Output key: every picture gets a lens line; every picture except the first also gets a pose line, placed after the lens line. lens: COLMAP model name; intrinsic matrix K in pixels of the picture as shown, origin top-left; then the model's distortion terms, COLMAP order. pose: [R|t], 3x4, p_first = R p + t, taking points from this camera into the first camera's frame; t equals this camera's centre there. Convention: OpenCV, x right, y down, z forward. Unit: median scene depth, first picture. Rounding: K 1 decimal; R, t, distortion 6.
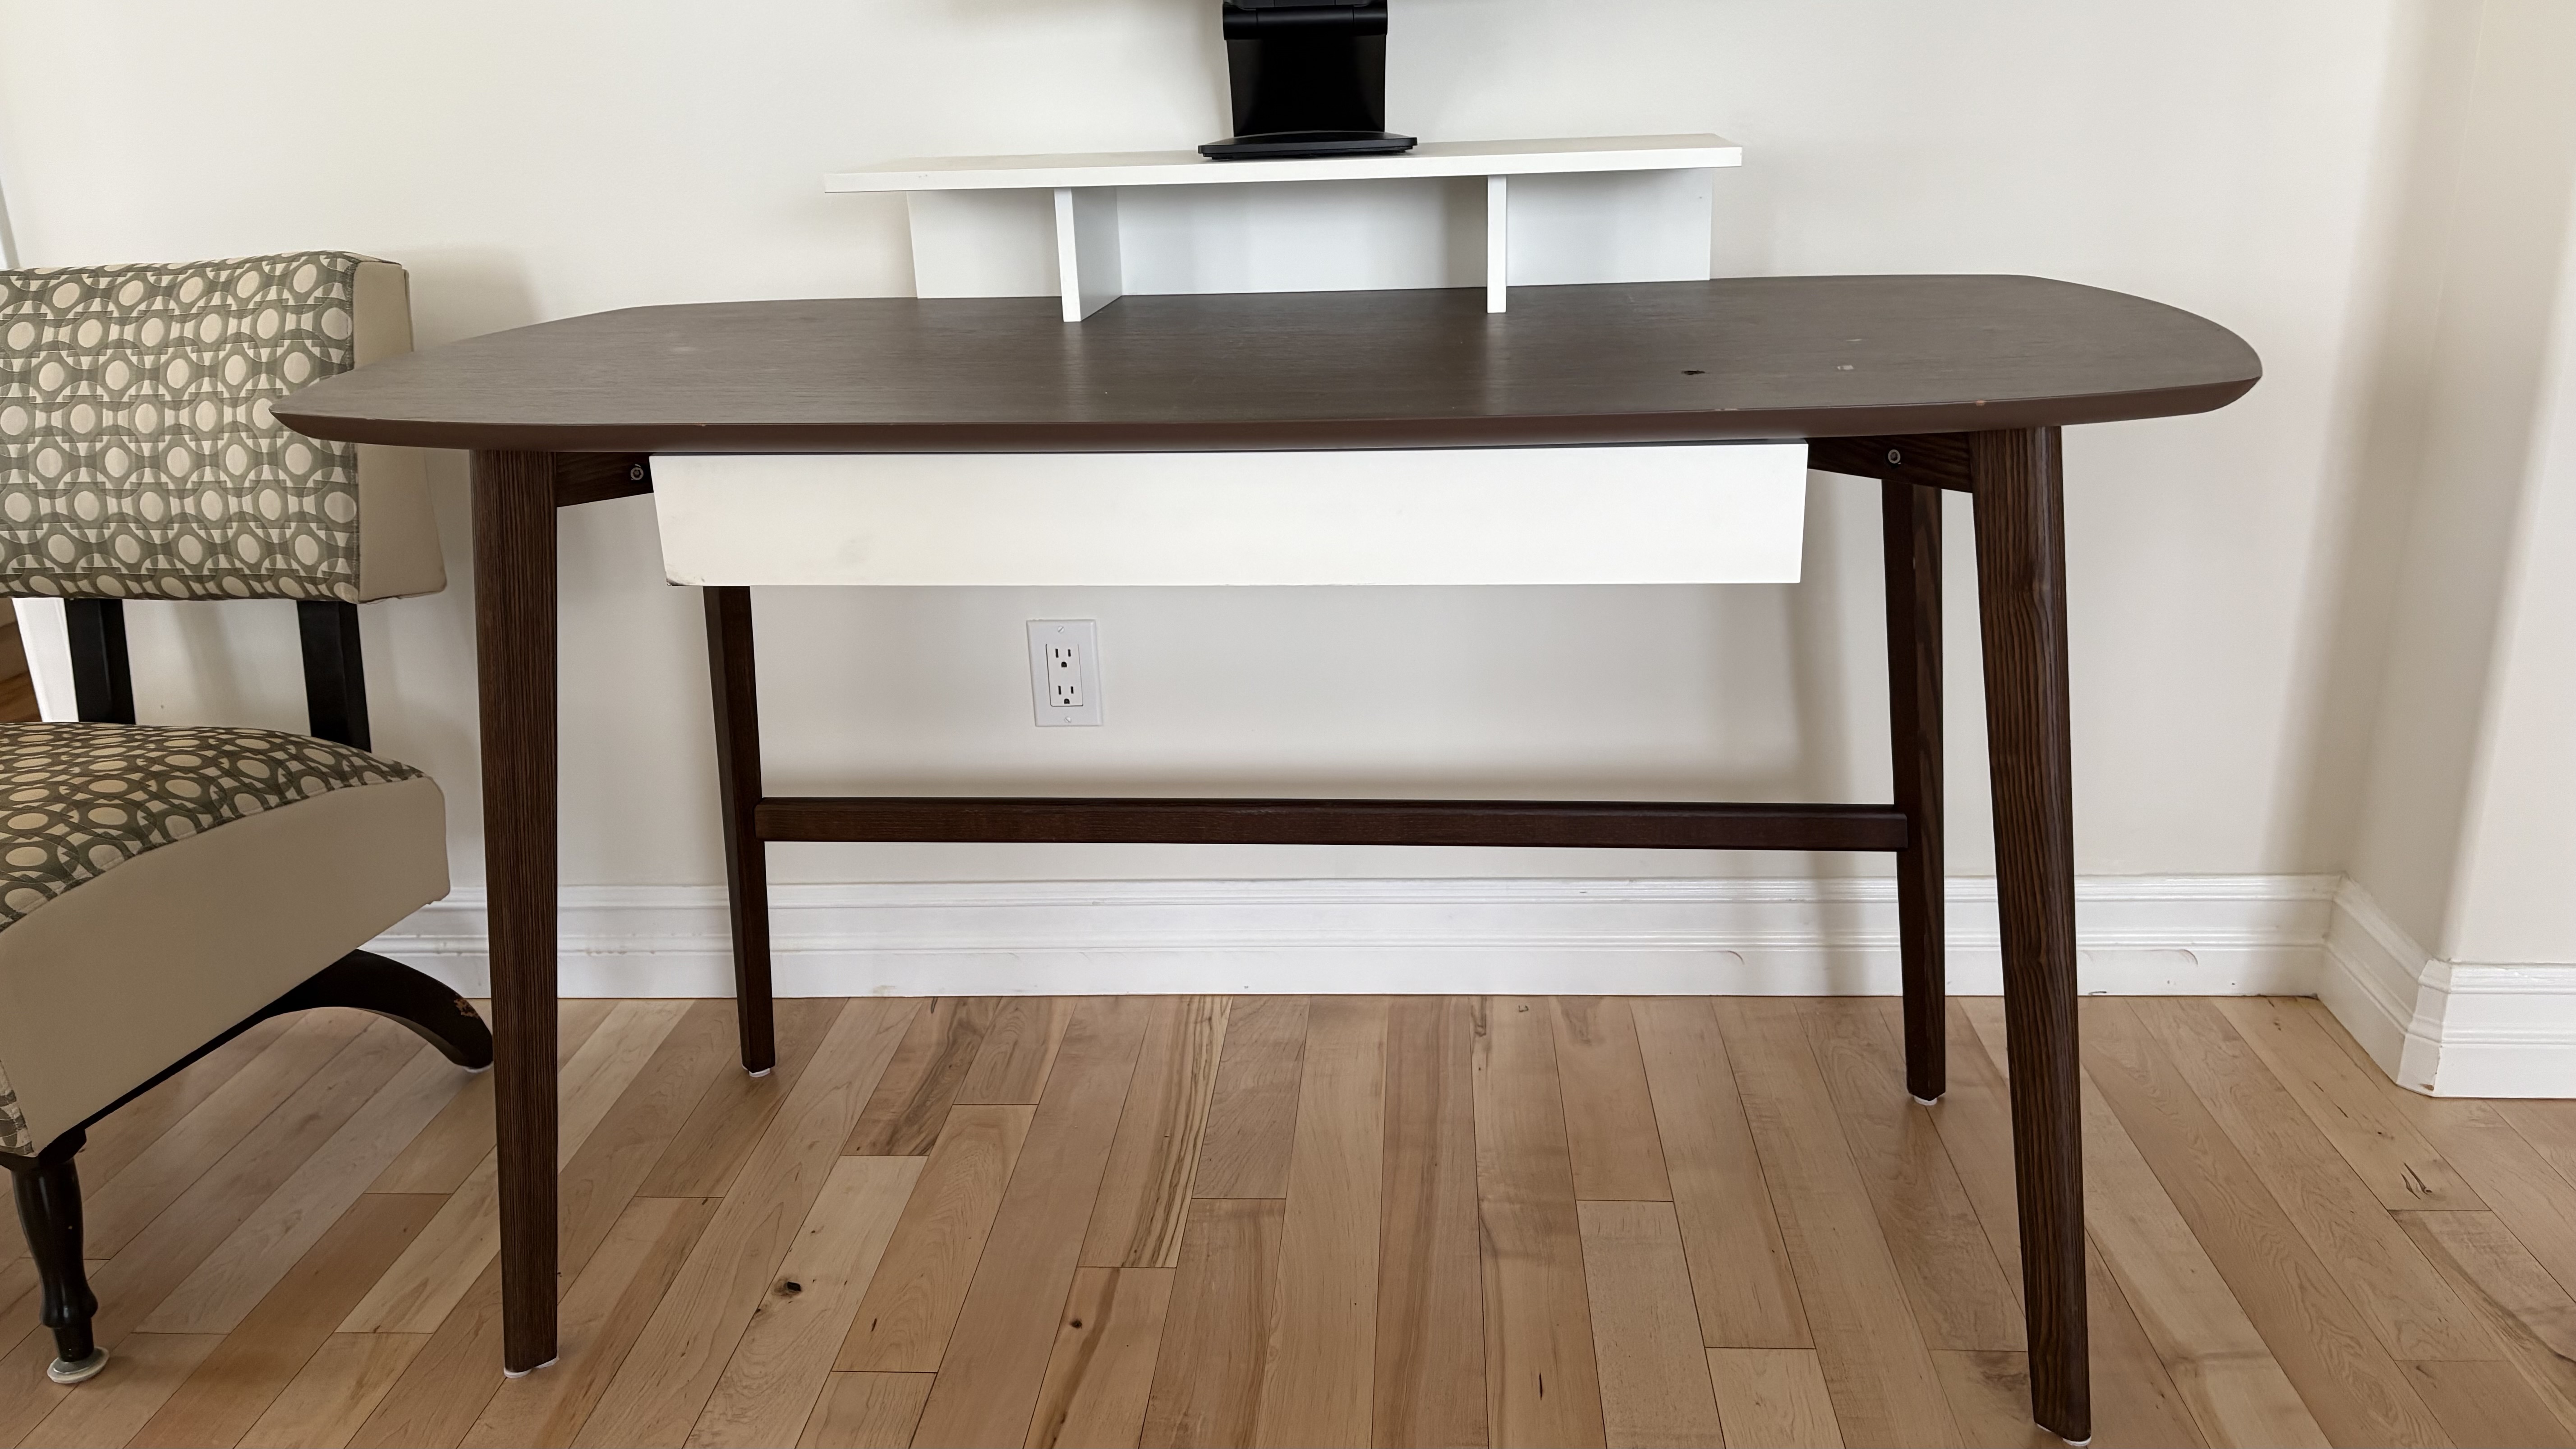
lens RADIAL K [[1956.8, 0, 1288.0], [0, 1956.8, 724.5], [0, 0, 1]] dist [0.084930, -0.100152]
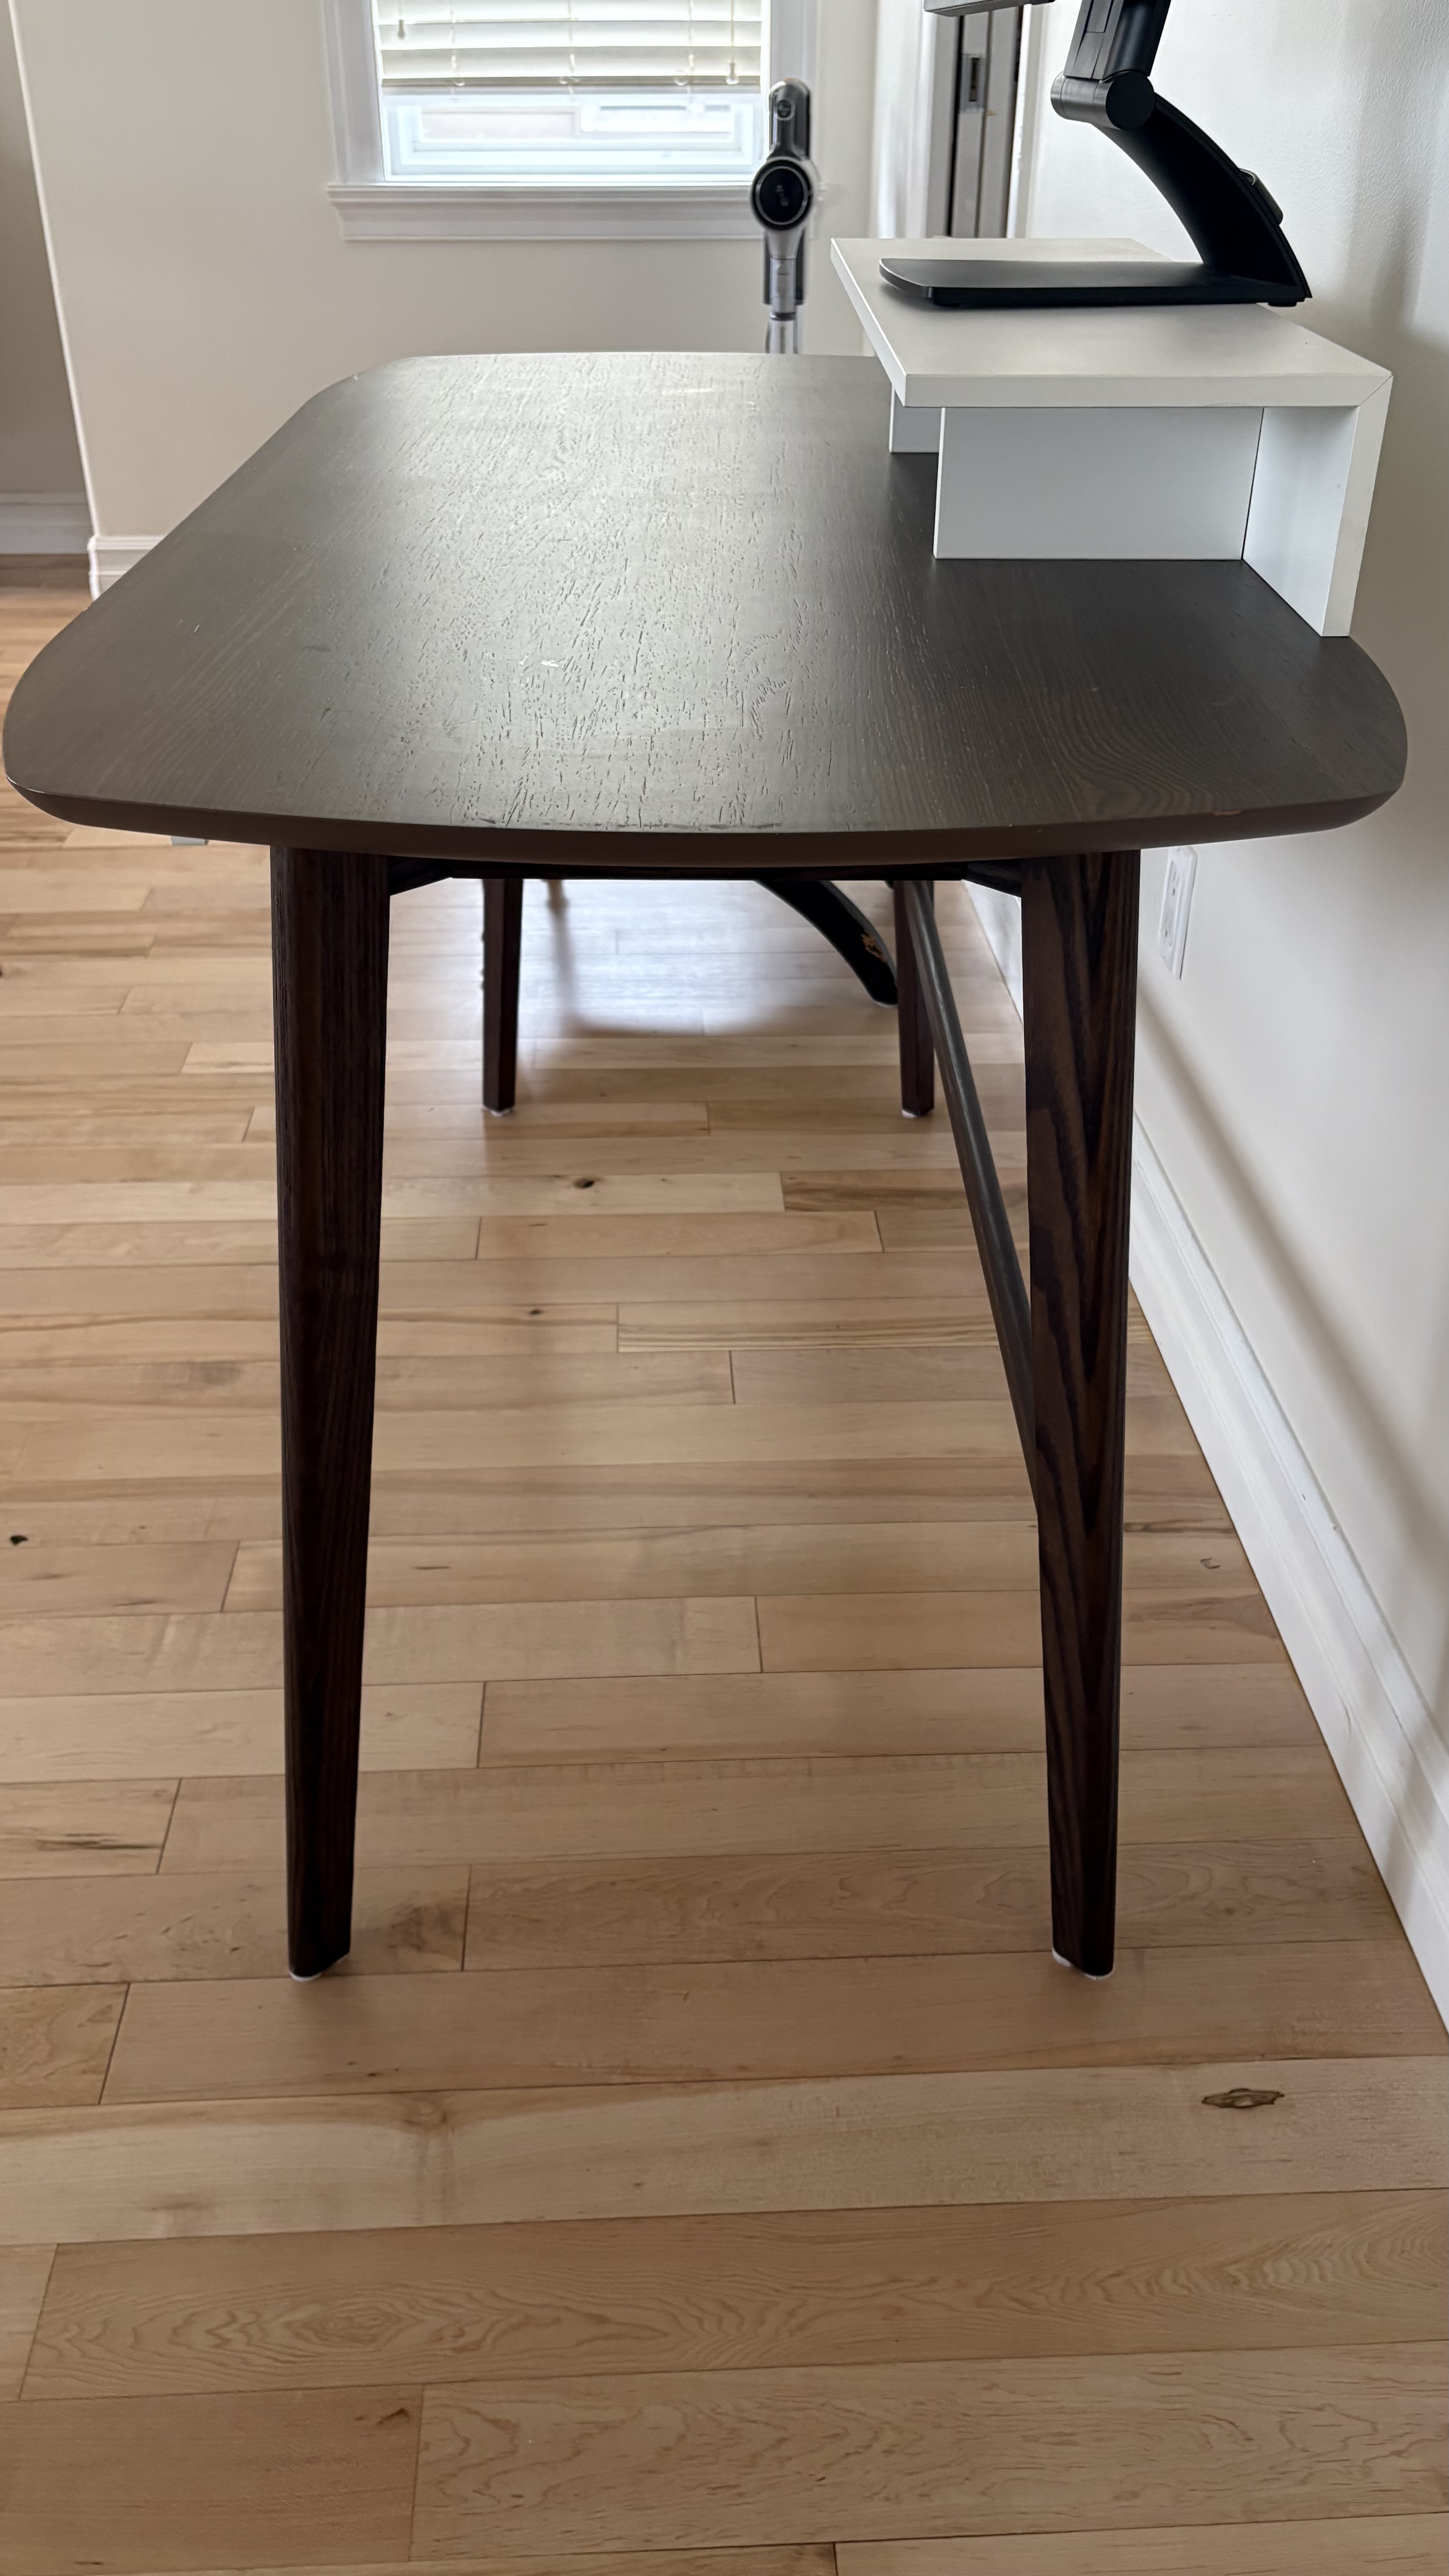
lens RADIAL K [[1956.8, 0, 724.5], [0, 1956.8, 1288.0], [0, 0, 1]] dist [0.084930, -0.100152]
pose [[0.107494, 0.560944, -0.820845, 0.781820], [-0.321105, 0.800969, 0.505311, -0.309107], [0.940923, 0.209260, 0.266221, 0.713549]]
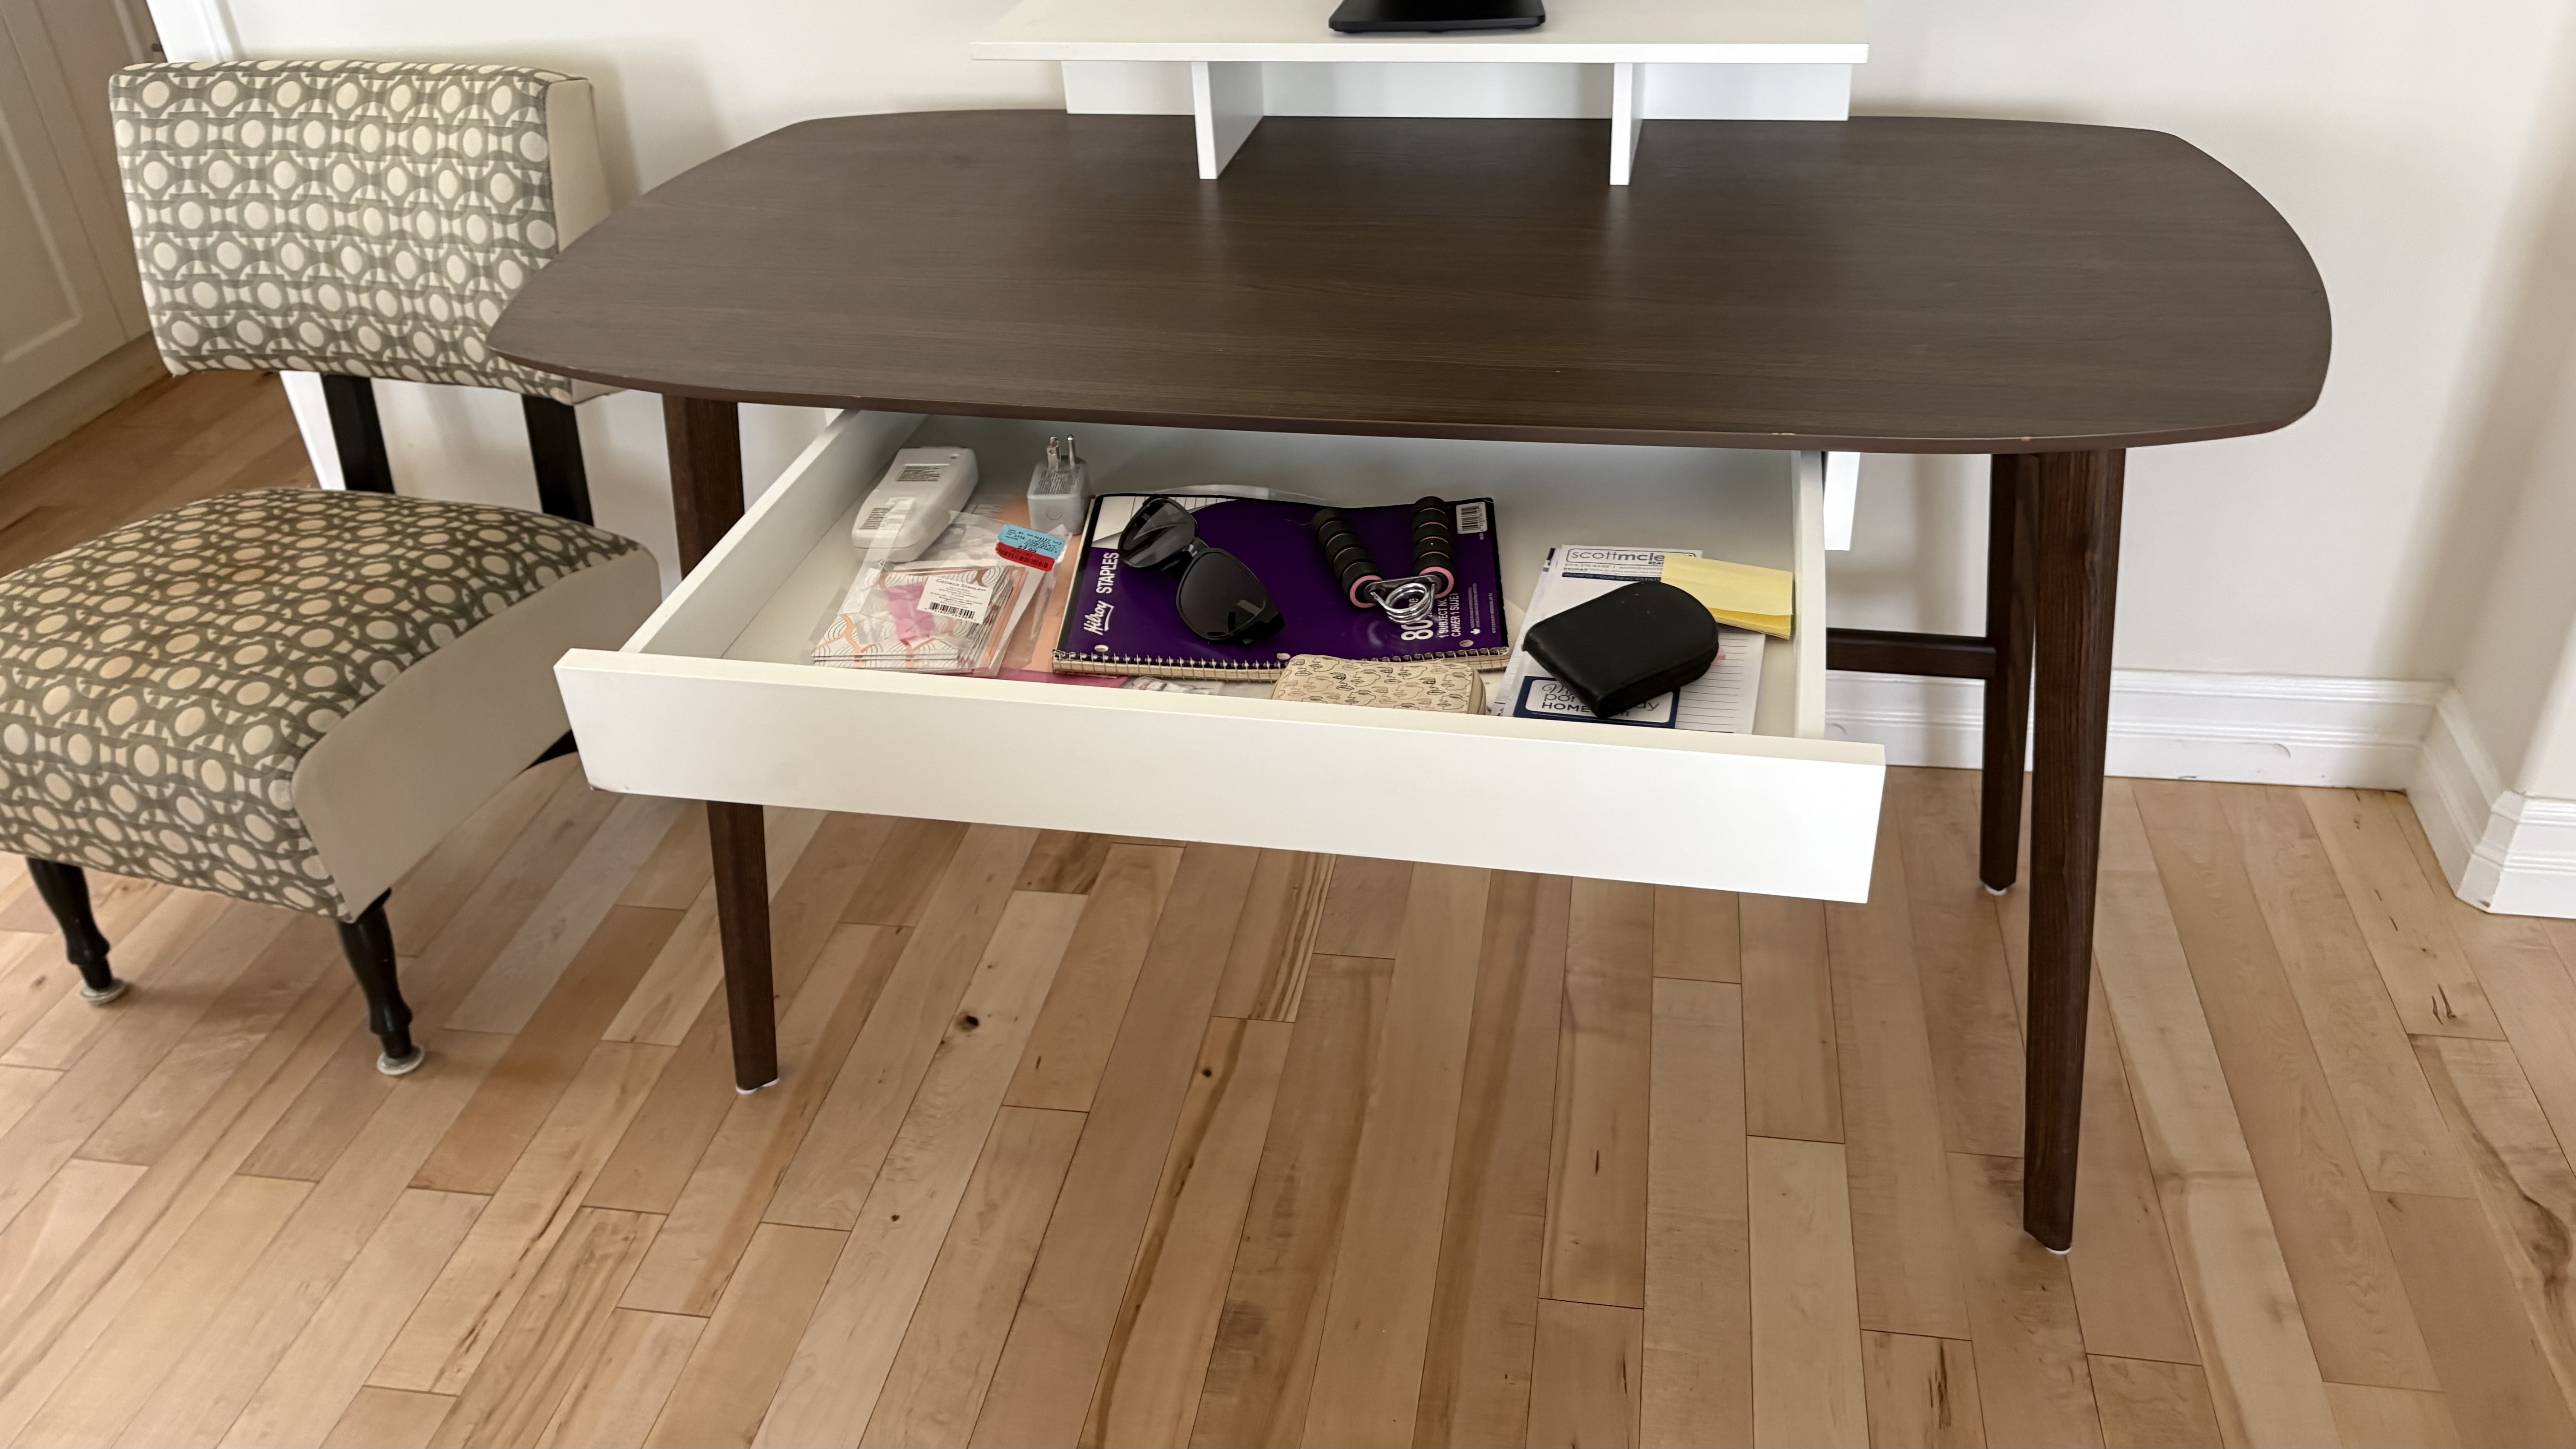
lens RADIAL K [[1956.8, 0, 1288.0], [0, 1956.8, 724.5], [0, 0, 1]] dist [0.084930, -0.100152]
pose [[0.994429, 0.041136, -0.097048, 0.041935], [-0.015690, 0.968214, 0.249630, -0.173609], [0.104232, -0.246717, 0.963466, -0.064629]]
